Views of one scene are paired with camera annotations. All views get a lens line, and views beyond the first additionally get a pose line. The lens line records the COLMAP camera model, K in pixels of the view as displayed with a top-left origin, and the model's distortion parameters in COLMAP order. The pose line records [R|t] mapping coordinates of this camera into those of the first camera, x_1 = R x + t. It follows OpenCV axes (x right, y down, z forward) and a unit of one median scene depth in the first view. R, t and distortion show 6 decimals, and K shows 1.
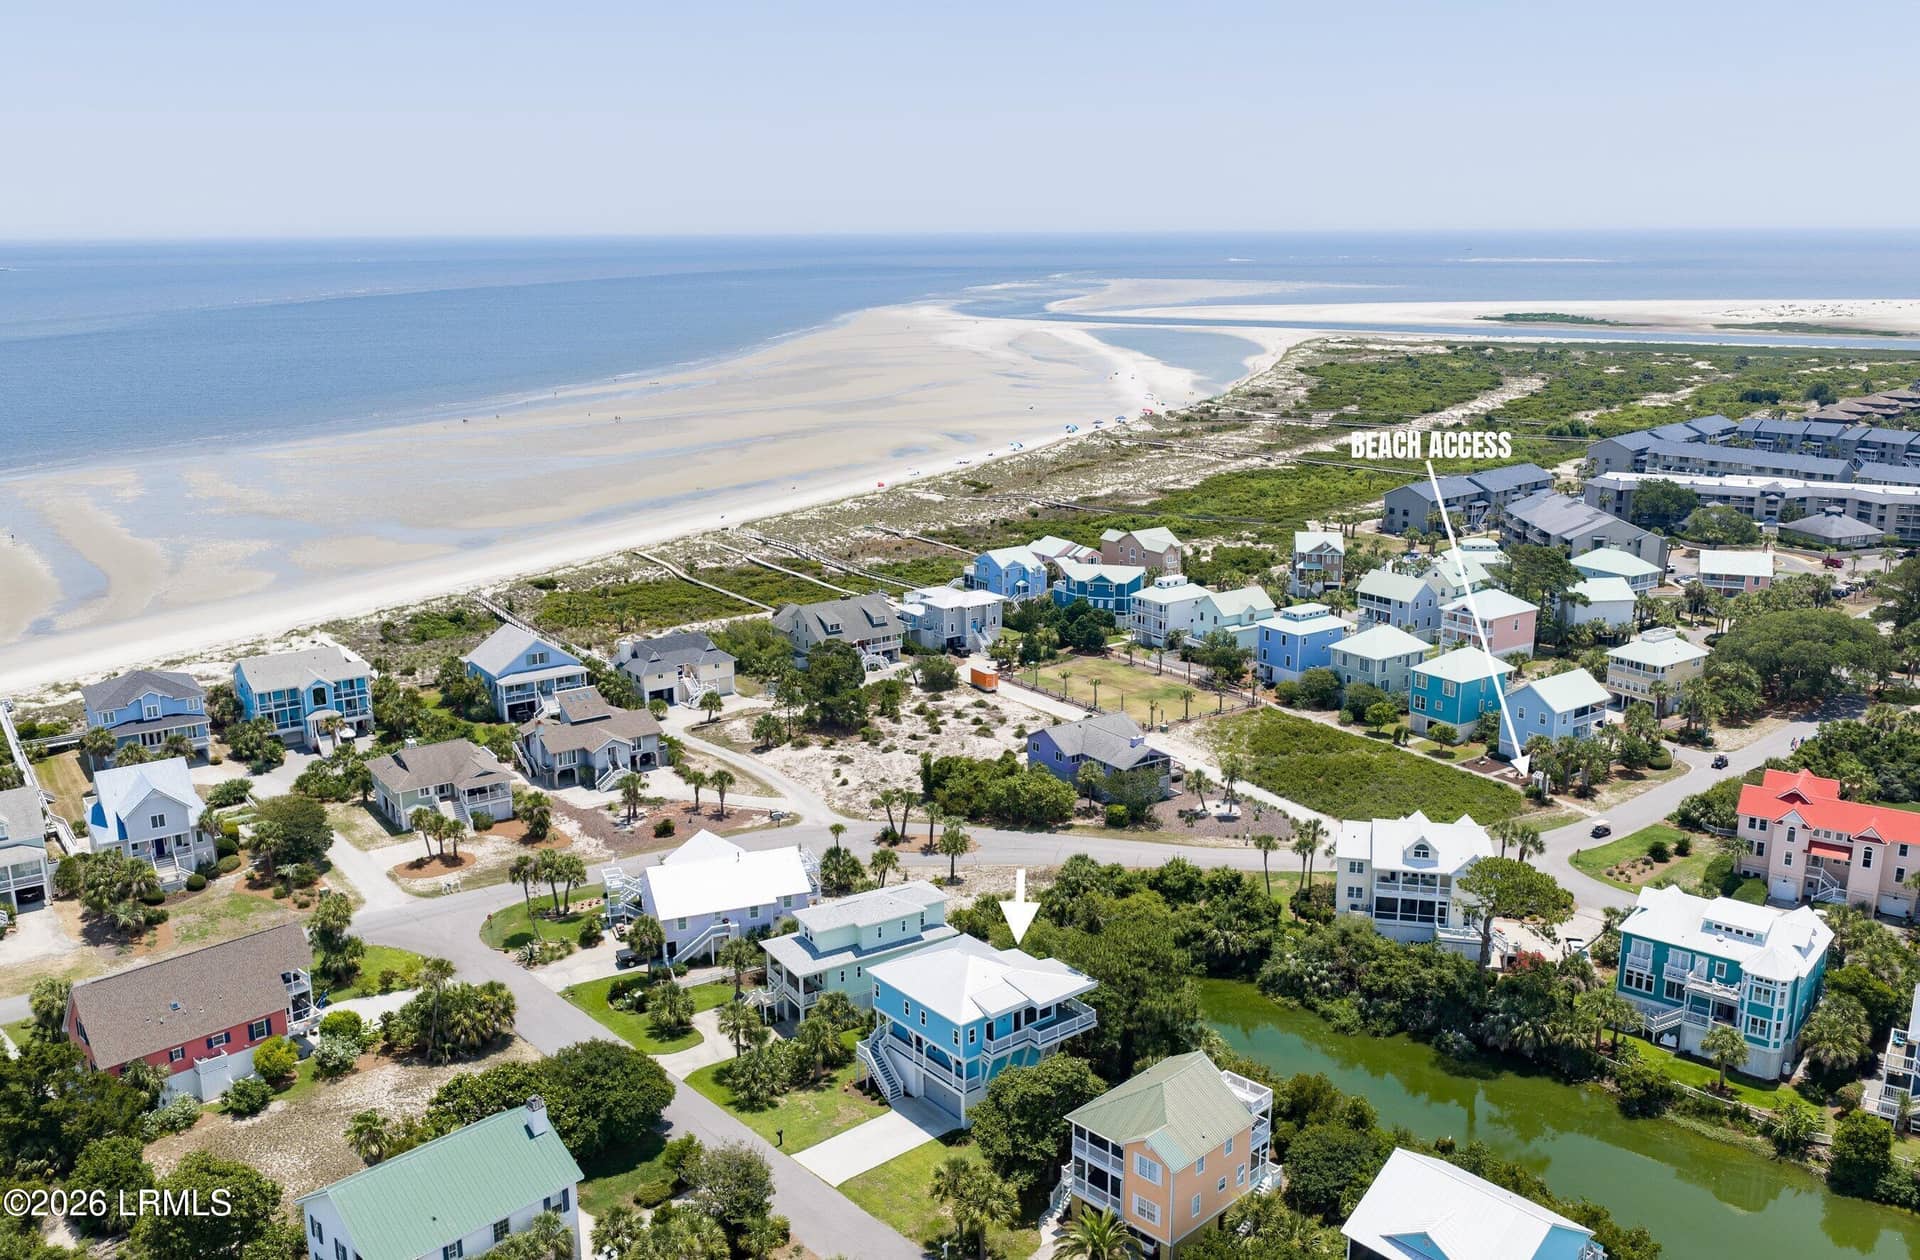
lens RADIAL K [[1597.3, 0, 969.2], [0, 1597.3, 628.4], [0, 0, 1]] dist [0.030925, -0.033077]
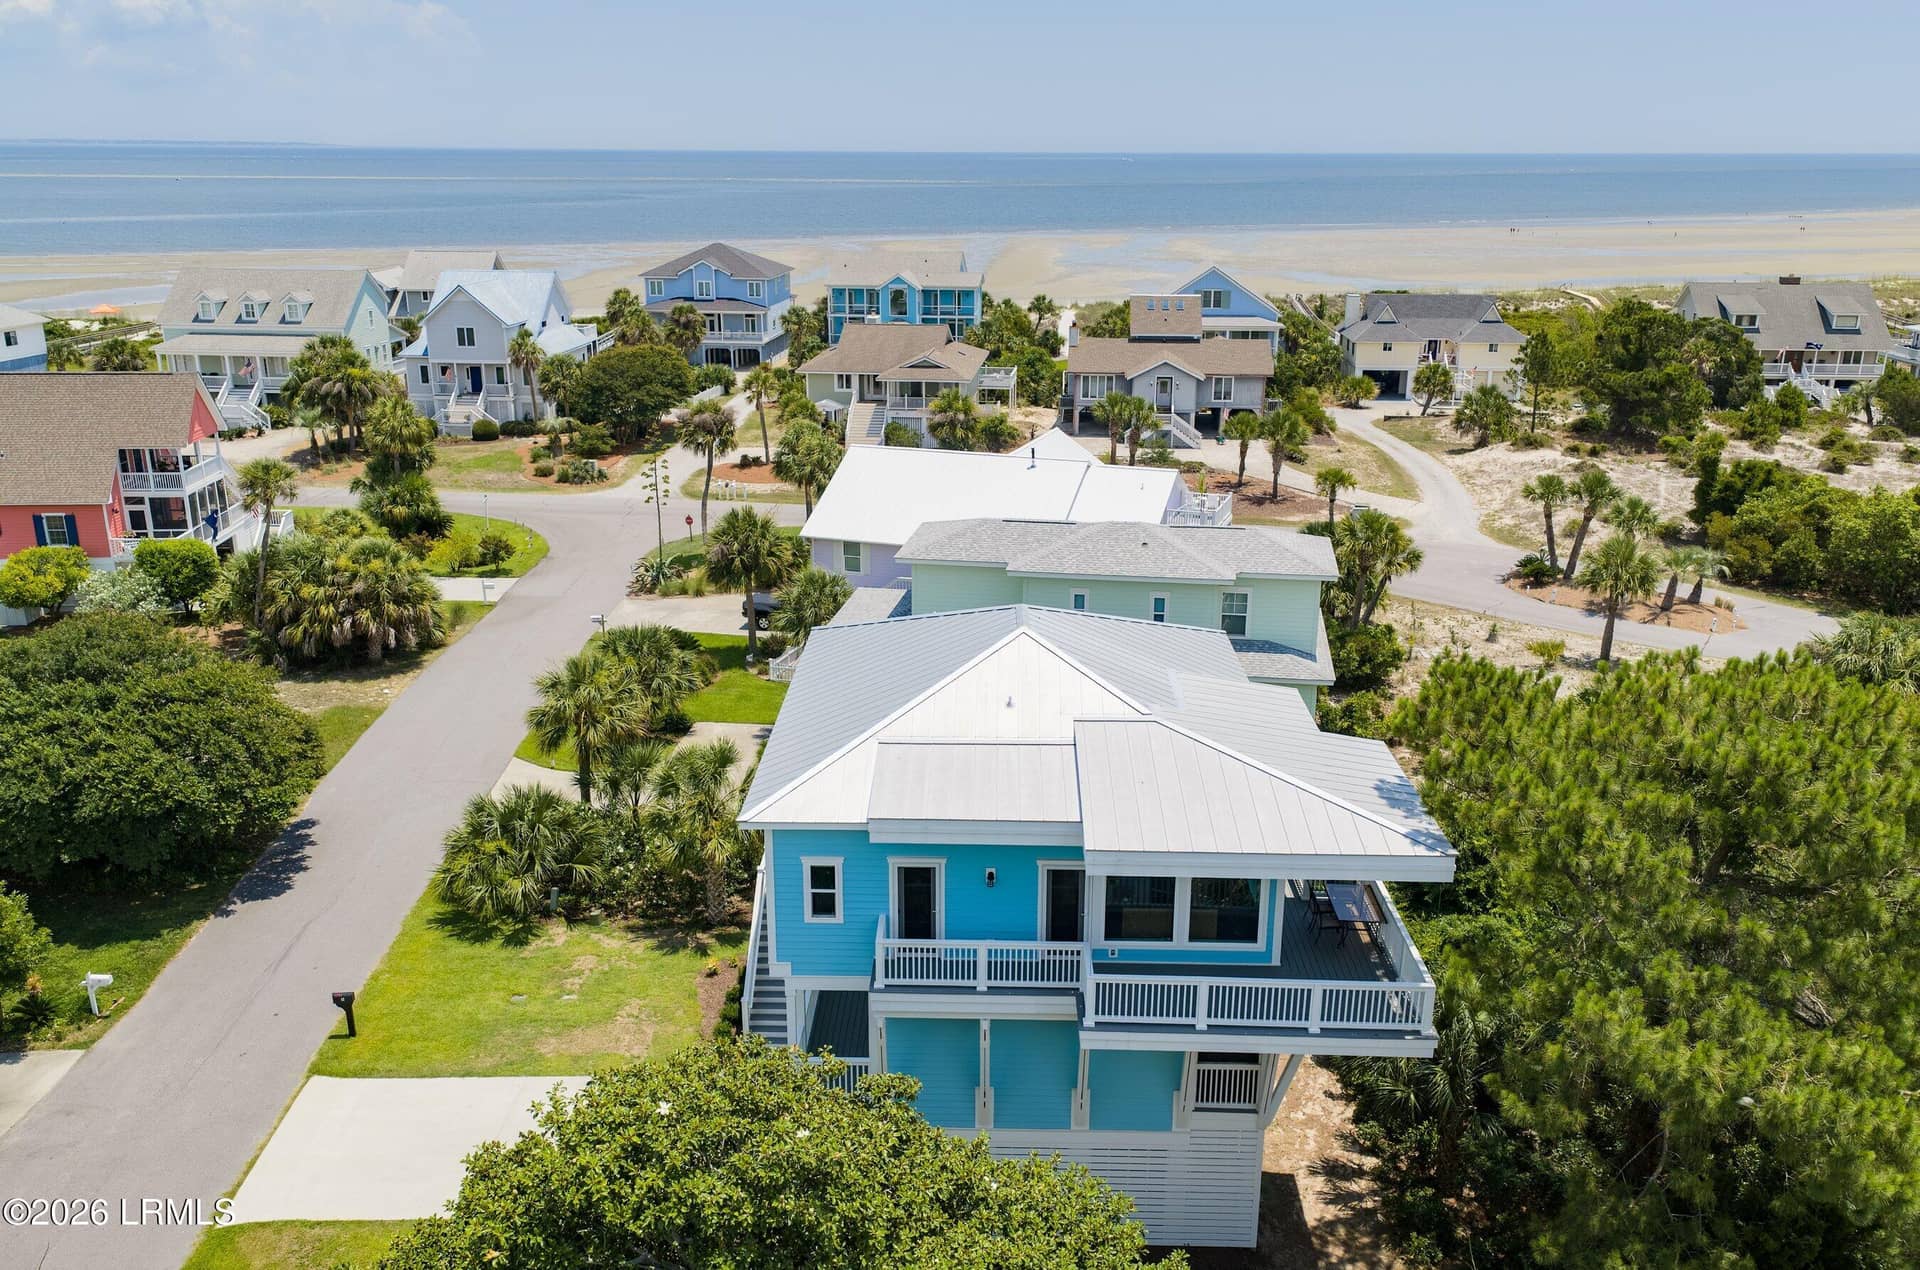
lens RADIAL K [[1597.3, 0, 964.0], [0, 1597.3, 647.2], [0, 0, 1]] dist [0.030925, -0.033077]
pose [[0.759411, 0.201364, -0.618666, 0.133188], [-0.163361, 0.979452, 0.118268, 0.151115], [0.629768, 0.011252, 0.776702, 0.670307]]
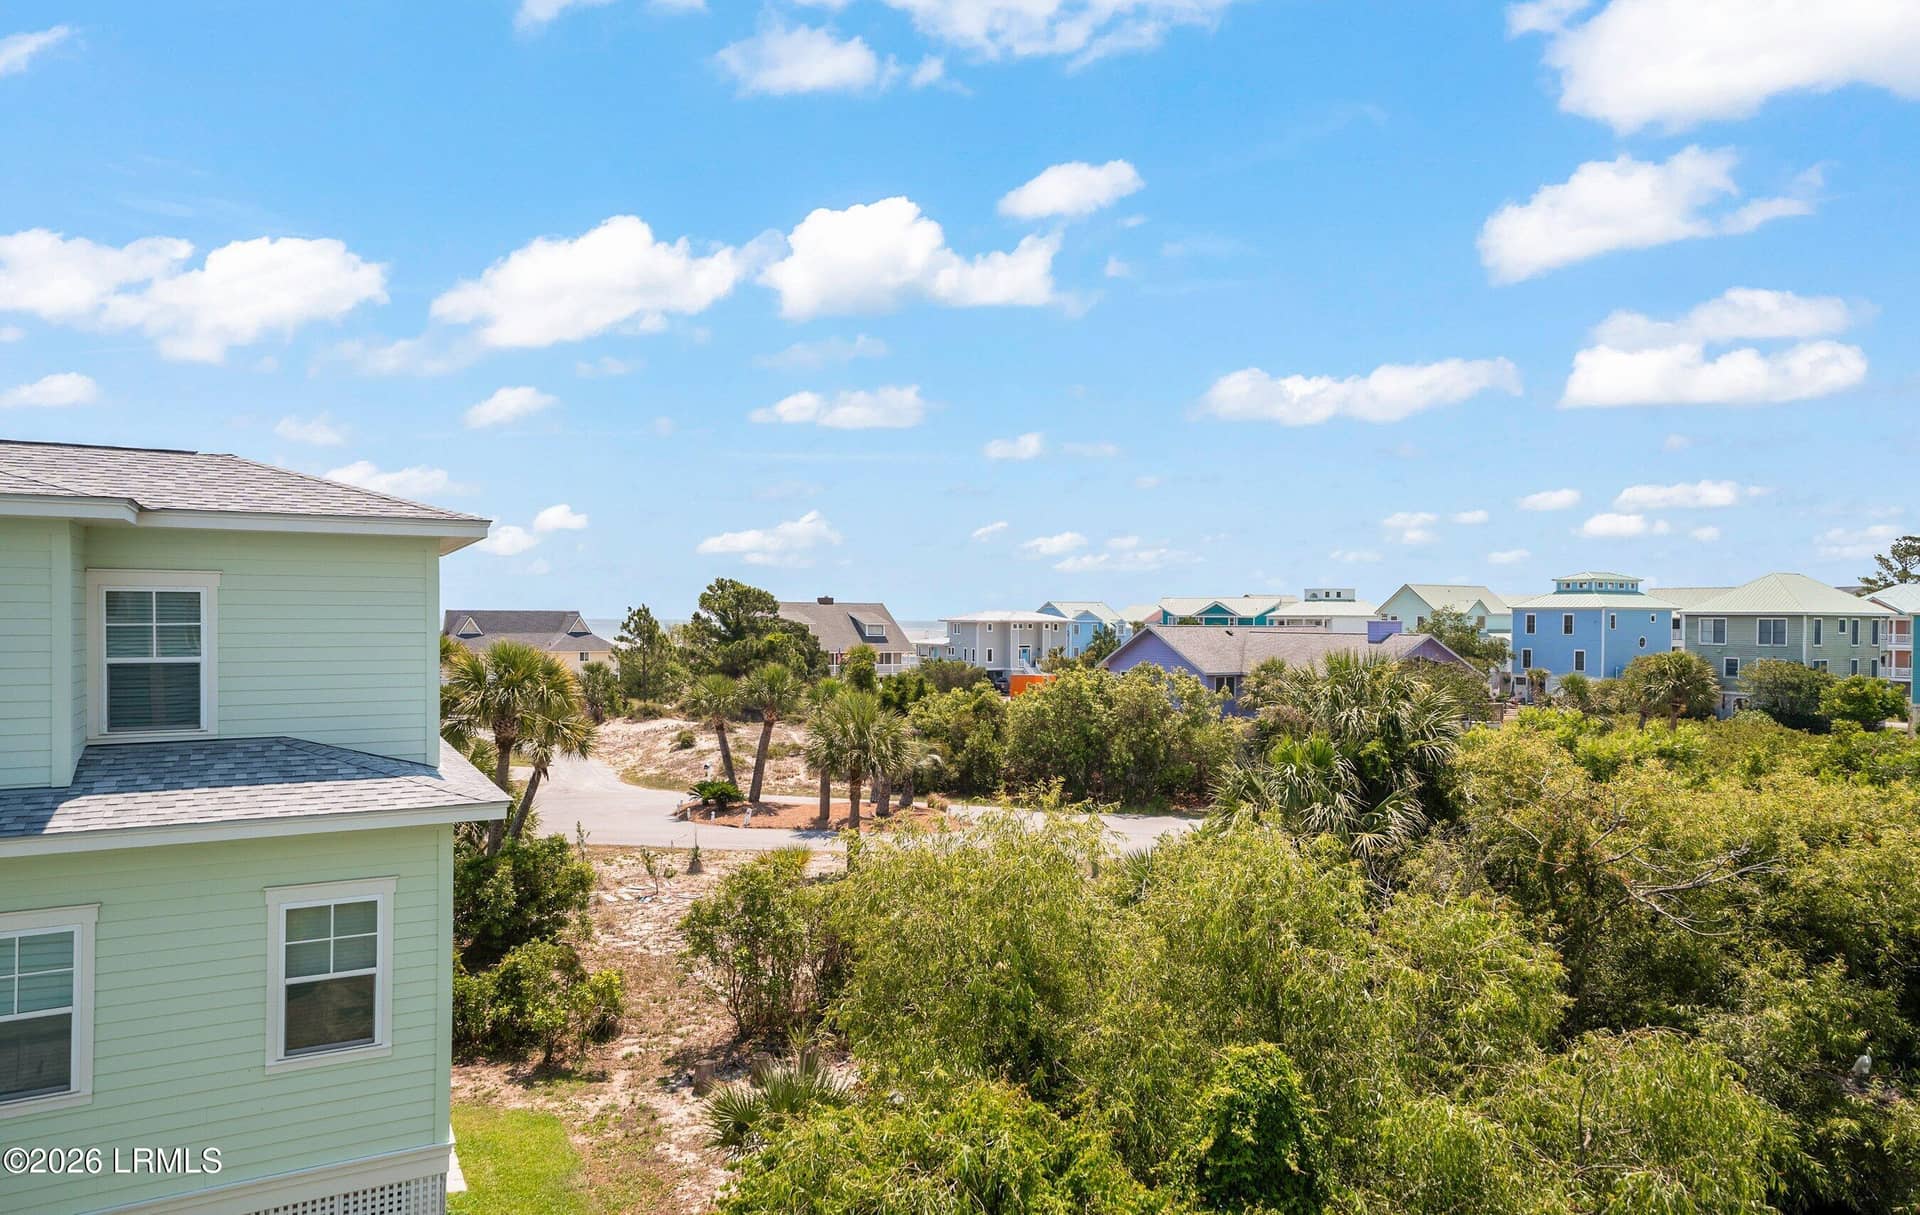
lens RADIAL K [[1264.0, 0, 959.8], [0, 1264.0, 605.8], [0, 0, 1]] dist [0.048774, 0.003134]
pose [[0.996917, 0.015243, -0.076970, 0.029423], [-0.033889, 0.968384, -0.247153, 0.190379], [0.070769, 0.248999, 0.965915, 0.879175]]
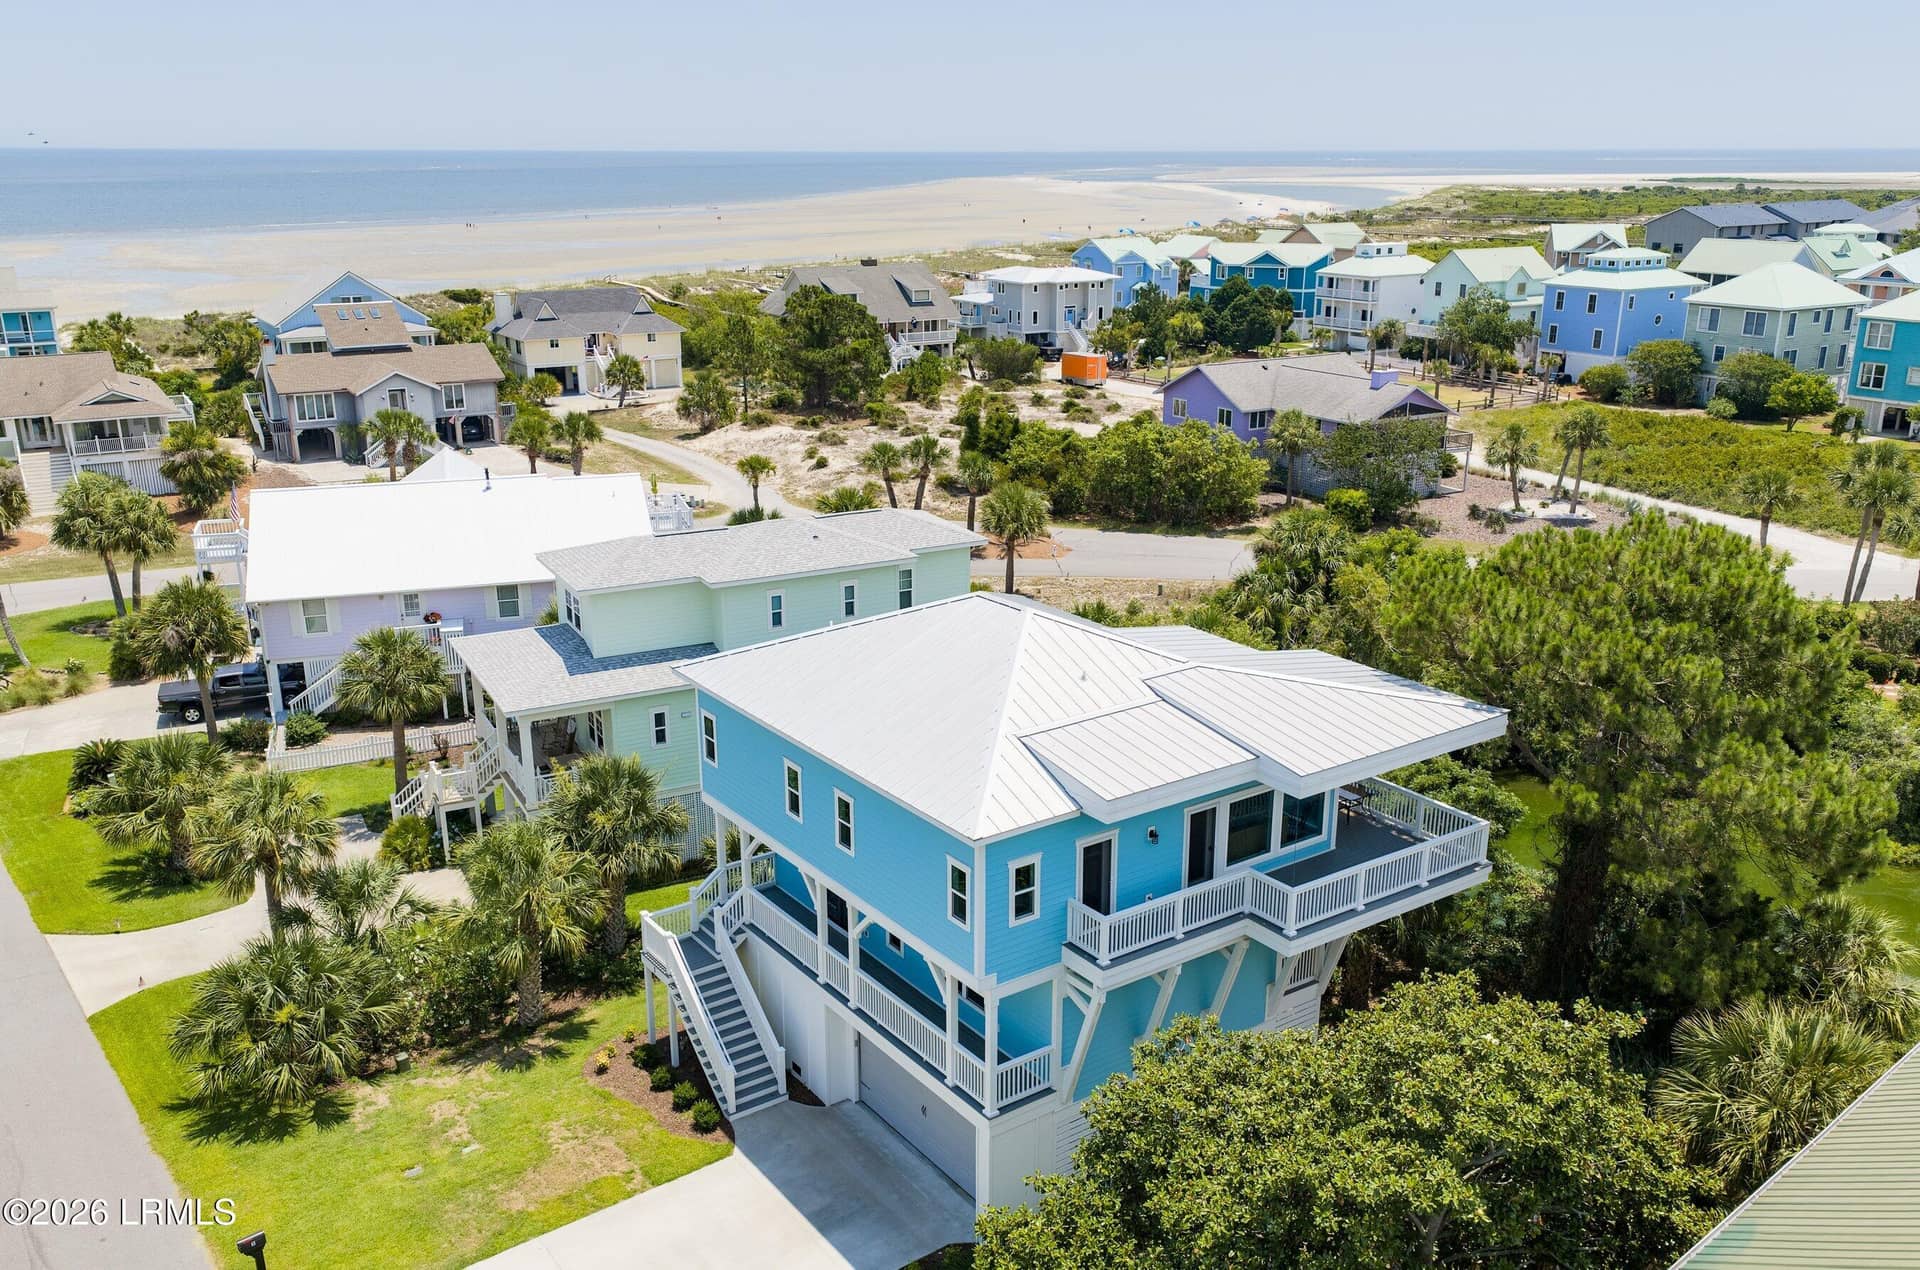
lens RADIAL K [[1597.3, 0, 971.8], [0, 1597.3, 638.1], [0, 0, 1]] dist [0.030925, -0.033077]
pose [[0.998135, 0.025181, -0.055607, 0.005258], [-0.022092, 0.998215, 0.055479, 0.165007], [0.056905, -0.054147, 0.996910, 0.616320]]
